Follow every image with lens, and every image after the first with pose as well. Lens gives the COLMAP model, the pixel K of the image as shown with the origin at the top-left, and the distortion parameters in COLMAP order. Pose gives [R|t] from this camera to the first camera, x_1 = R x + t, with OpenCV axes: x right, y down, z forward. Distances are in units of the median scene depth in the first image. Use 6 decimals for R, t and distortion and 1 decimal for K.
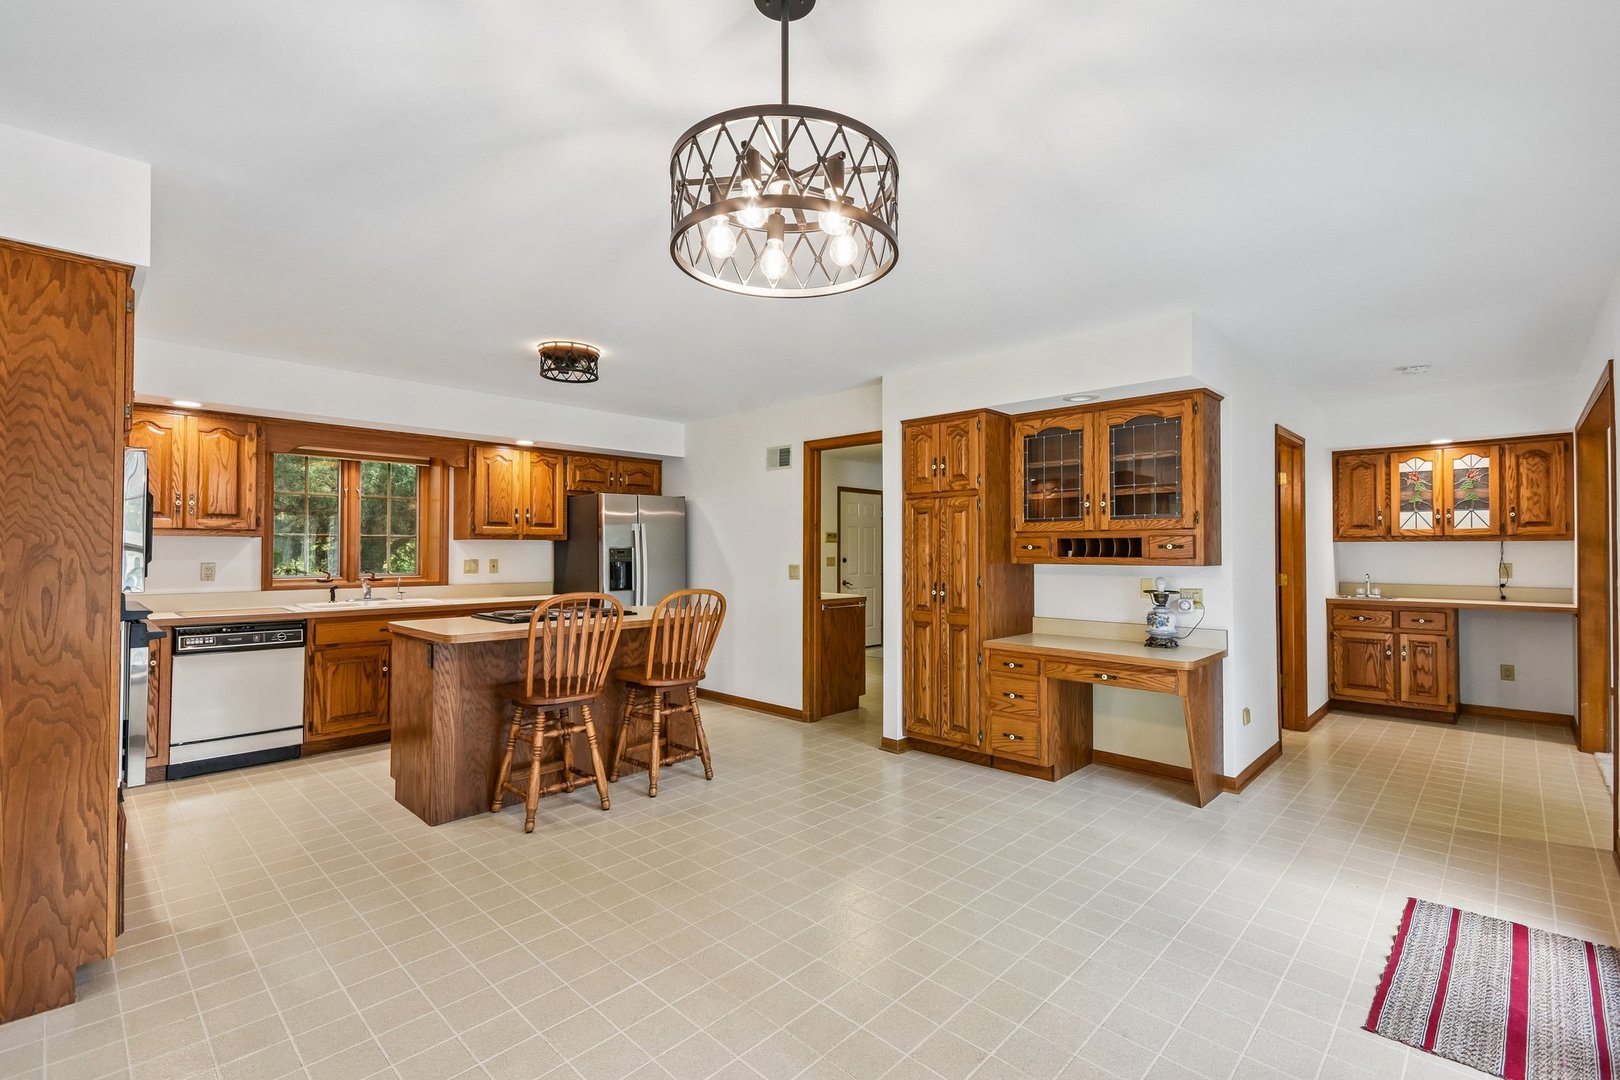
lens RADIAL K [[709.9, 0, 811.1], [0, 709.9, 537.3], [0, 0, 1]] dist [0.013678, 0.000112]
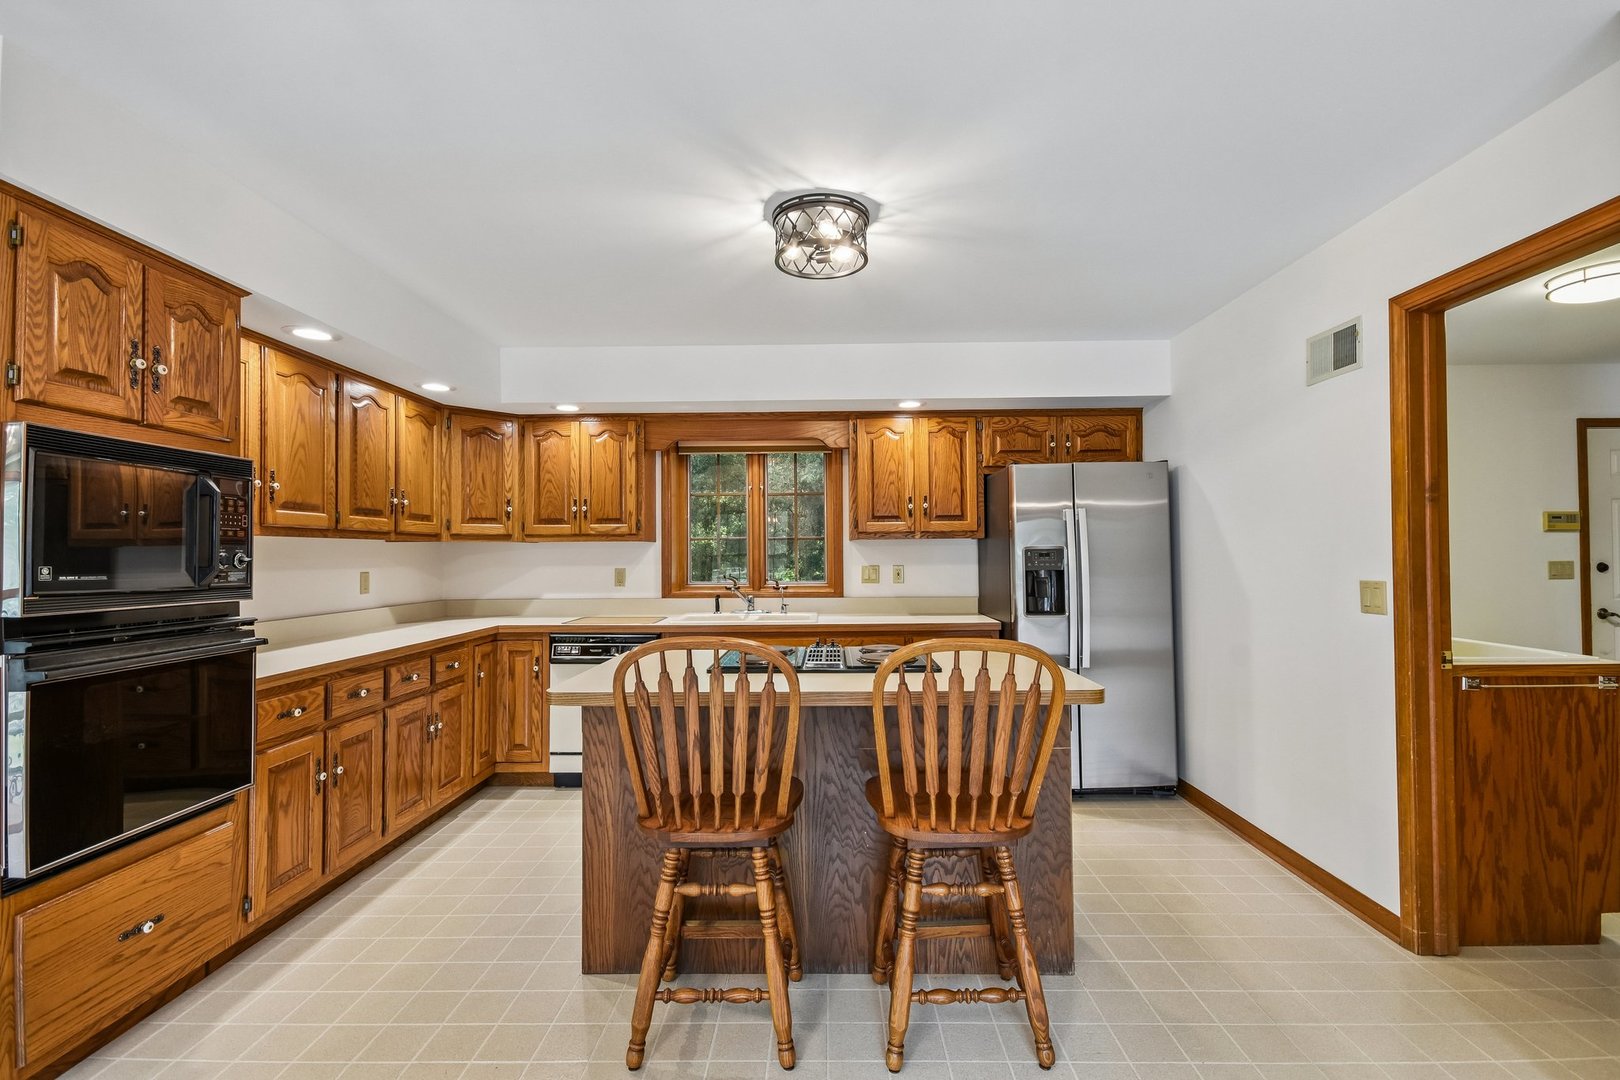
lens RADIAL K [[727.2, 0, 815.4], [0, 727.2, 541.9], [0, 0, 1]] dist [0.018412, -0.010171]
pose [[0.685296, -0.018570, -0.728028, 0.072557], [0.022168, 0.999744, -0.004634, 0.008235], [0.727927, -0.012963, 0.685532, 0.429980]]
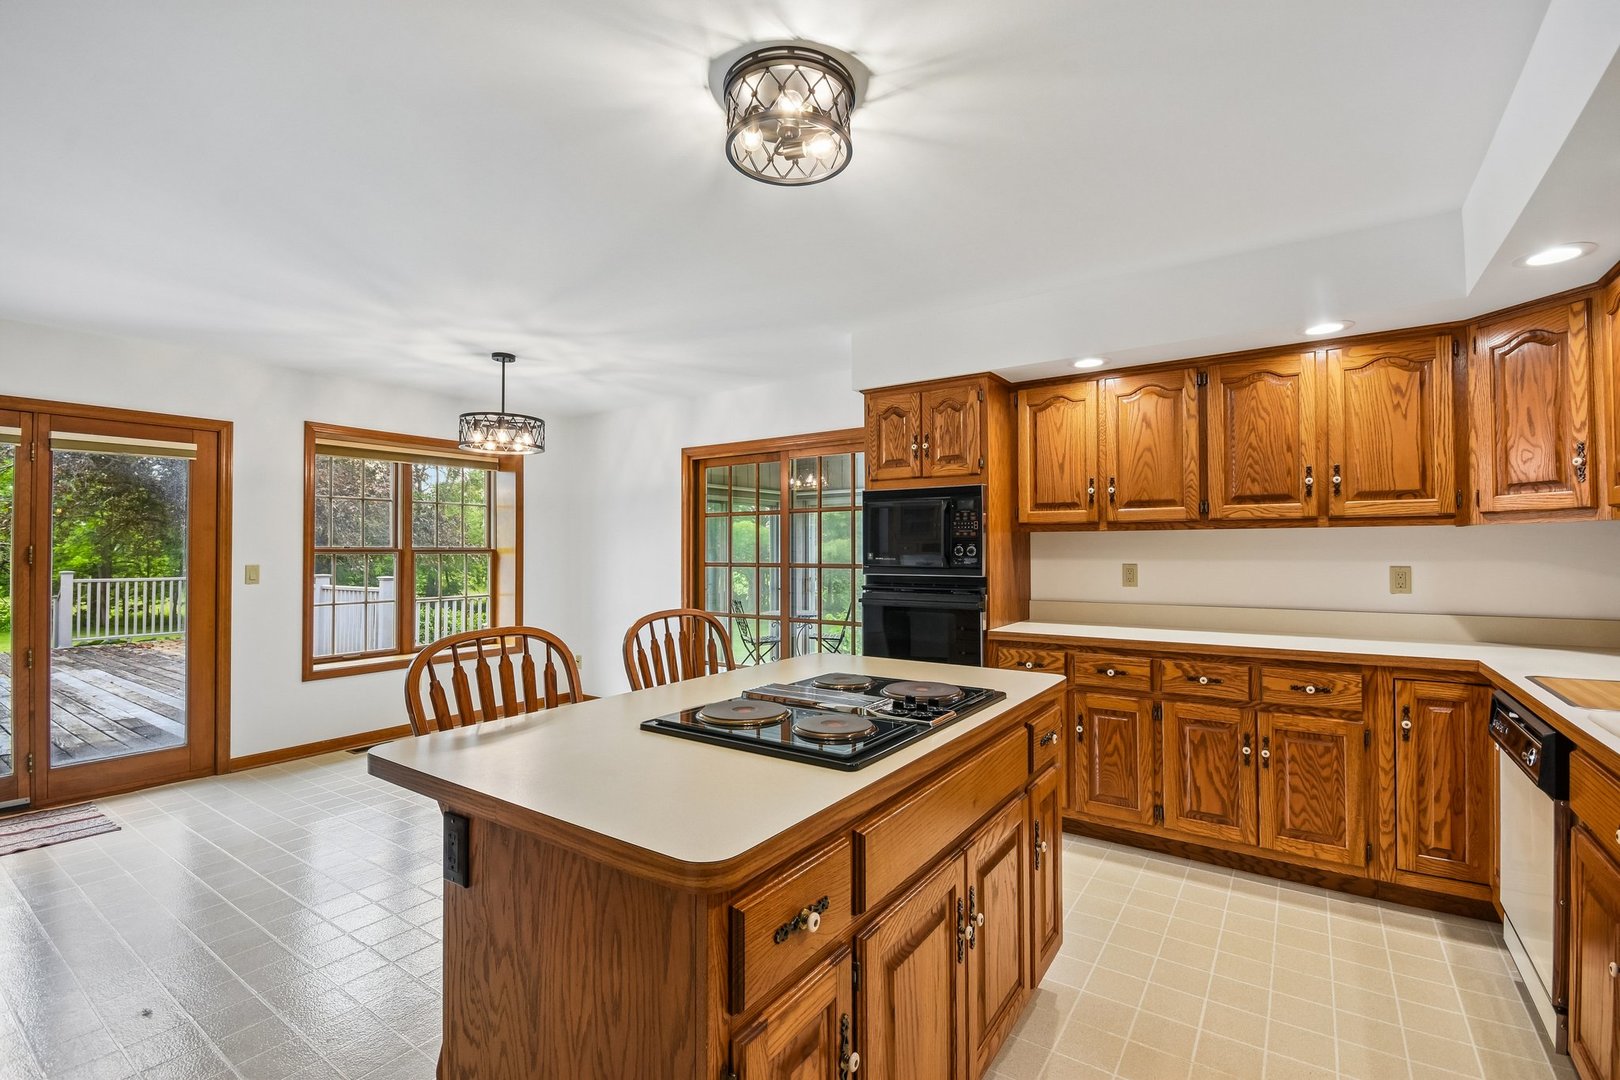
lens RADIAL K [[710.7, 0, 829.5], [0, 710.7, 530.2], [0, 0, 1]] dist [-0.005007, -0.000545]
pose [[-0.983003, -0.002824, -0.183566, -0.215140], [0.006224, 0.998794, -0.048697, 0.021107], [0.183482, -0.049012, -0.981800, 1.068553]]
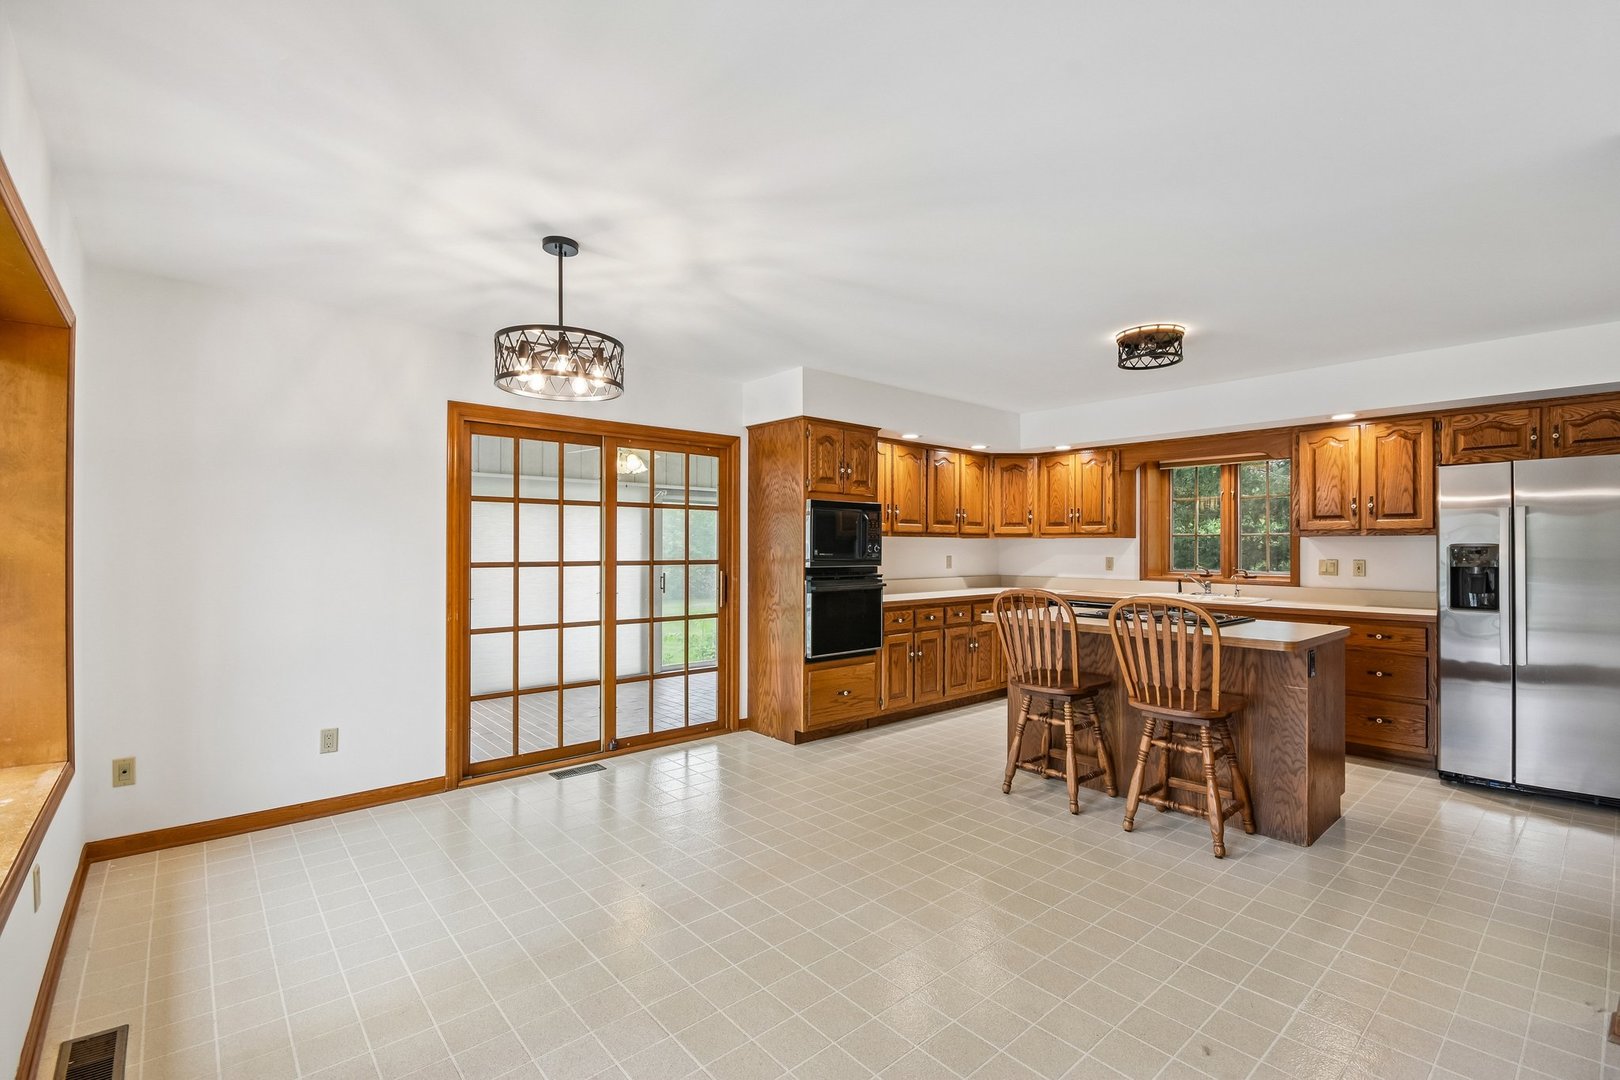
lens RADIAL K [[712.2, 0, 829.4], [0, 712.2, 532.4], [0, 0, 1]] dist [0.011189, -0.000228]
pose [[-0.064760, -0.020065, -0.997699, 0.467660], [0.016147, 0.999646, -0.021153, 0.007189], [0.997770, -0.017480, -0.064413, 0.475830]]
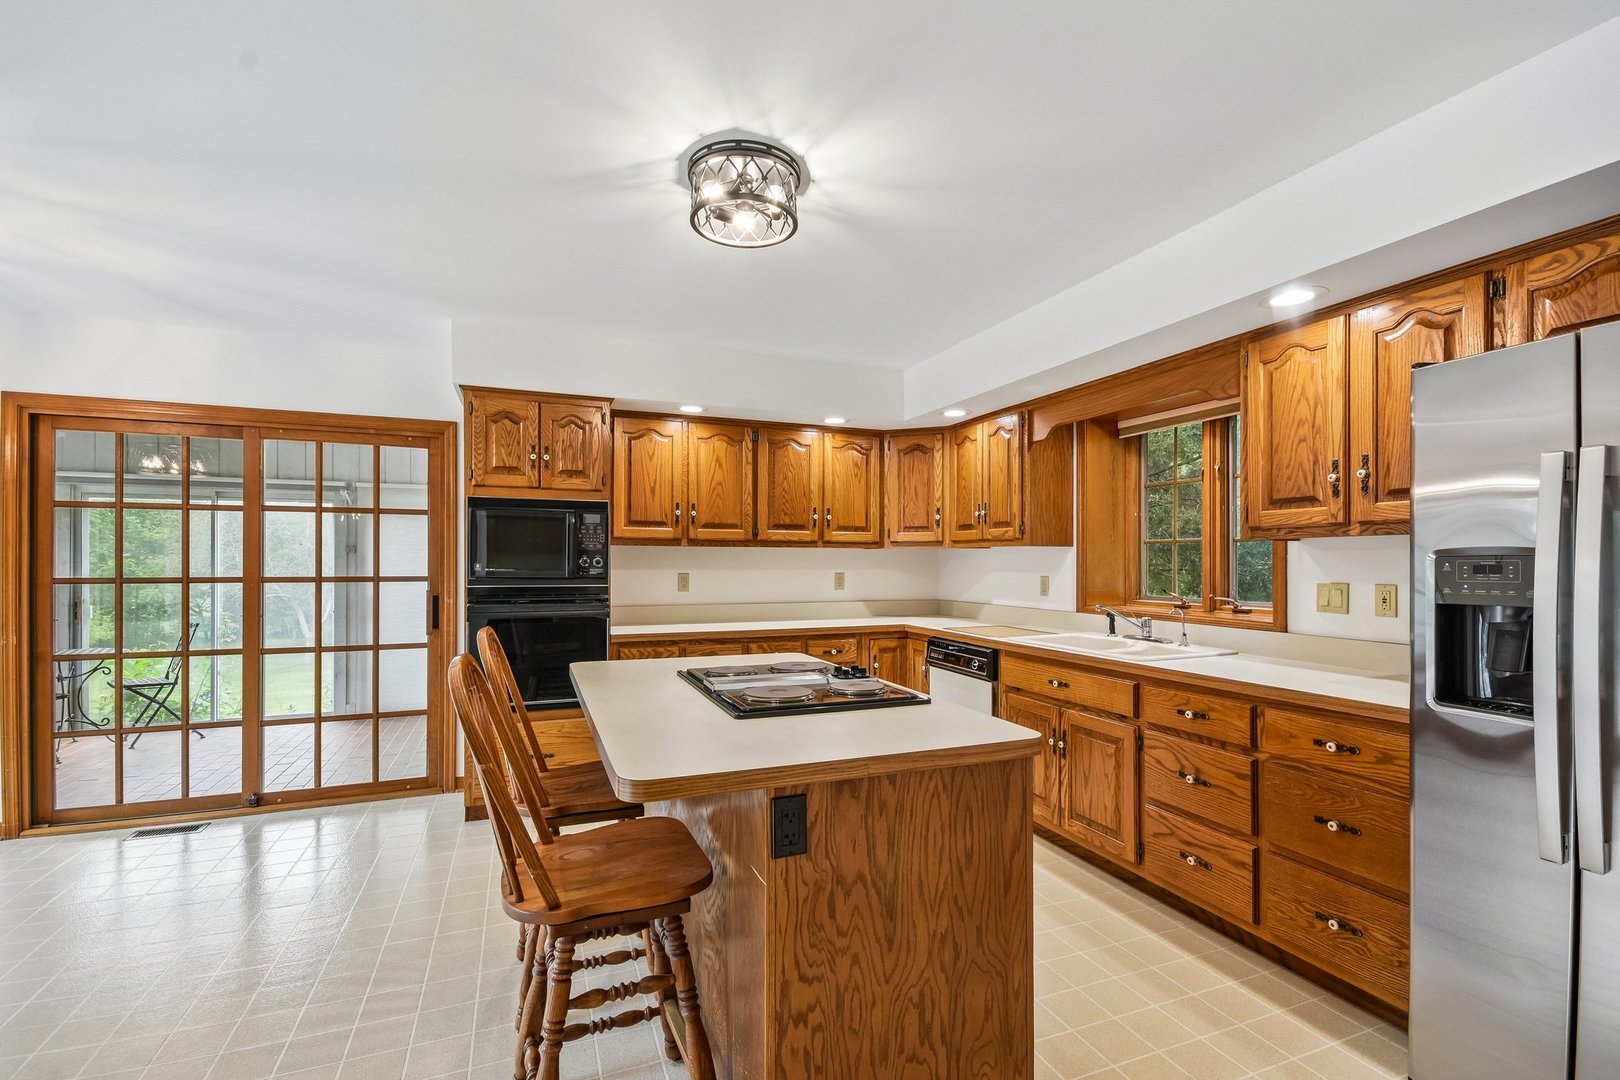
lens RADIAL K [[721.0, 0, 816.5], [0, 721.0, 542.8], [0, 0, 1]] dist [0.012174, -0.000253]
pose [[-0.397267, -0.025028, -0.917362, 0.091237], [0.014867, 0.999321, -0.033702, 0.017666], [0.917583, -0.027027, -0.396626, 0.938144]]
